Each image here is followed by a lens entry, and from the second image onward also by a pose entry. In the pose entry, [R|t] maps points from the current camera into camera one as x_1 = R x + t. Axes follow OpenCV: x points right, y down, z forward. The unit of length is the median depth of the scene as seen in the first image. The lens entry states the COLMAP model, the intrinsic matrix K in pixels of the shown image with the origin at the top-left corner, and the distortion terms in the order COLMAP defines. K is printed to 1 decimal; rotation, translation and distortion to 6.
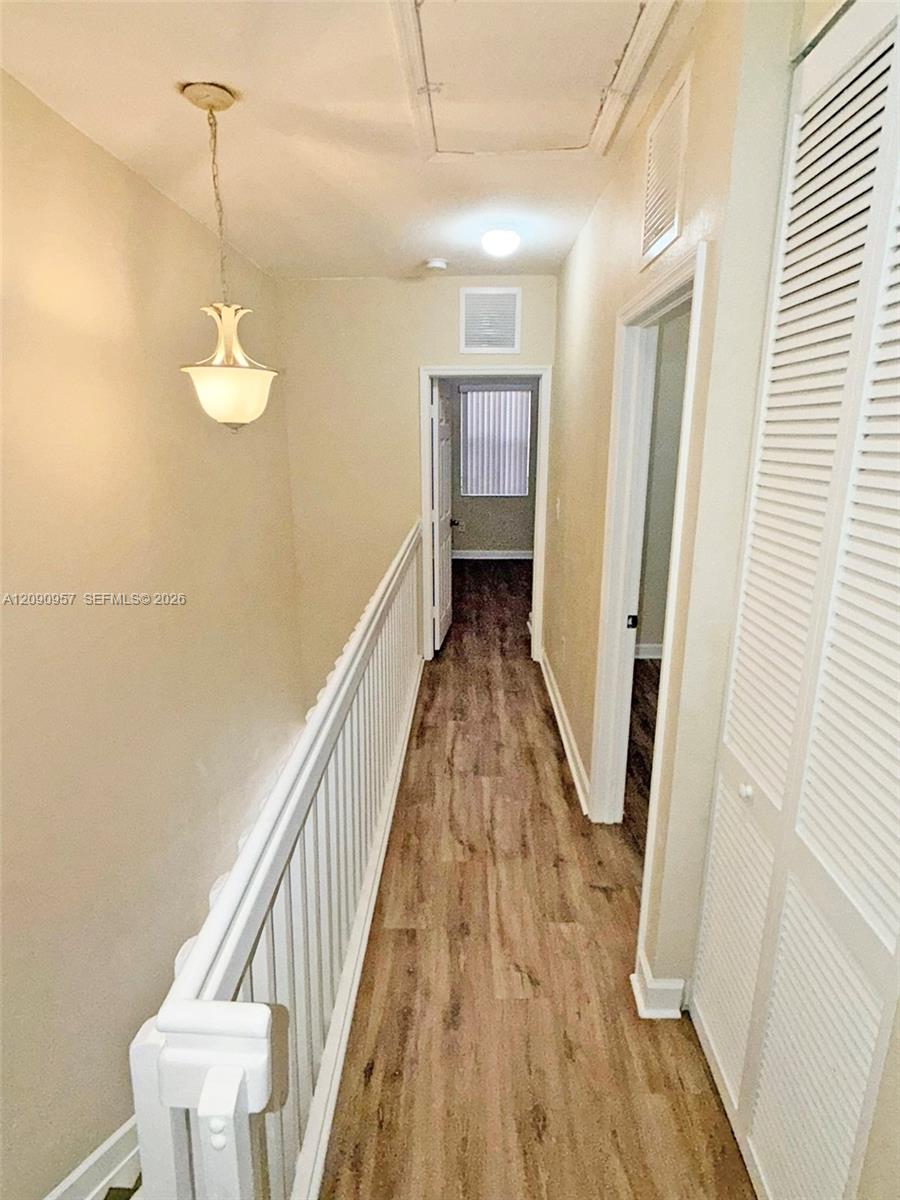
lens RADIAL K [[641.8, 0, 450.0], [0, 641.8, 600.0], [0, 0, 1]] dist [0.001074, 0.000228]
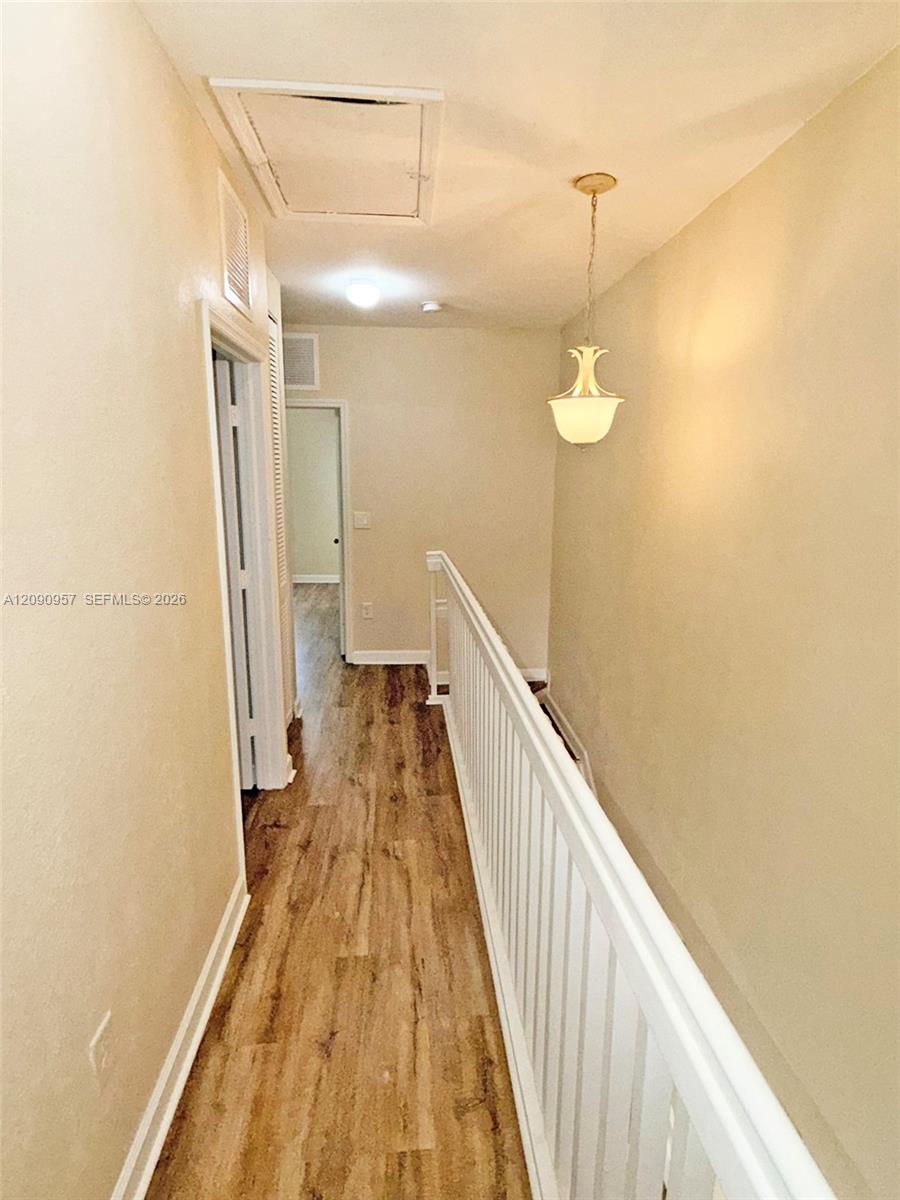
lens RADIAL K [[641.8, 0, 450.0], [0, 641.8, 600.0], [0, 0, 1]] dist [0.001074, 0.000228]
pose [[-0.994239, 0.014375, -0.106219, 0.036005], [-0.034688, 0.894489, 0.445743, -0.431818], [0.101419, 0.446859, -0.888837, 1.740980]]
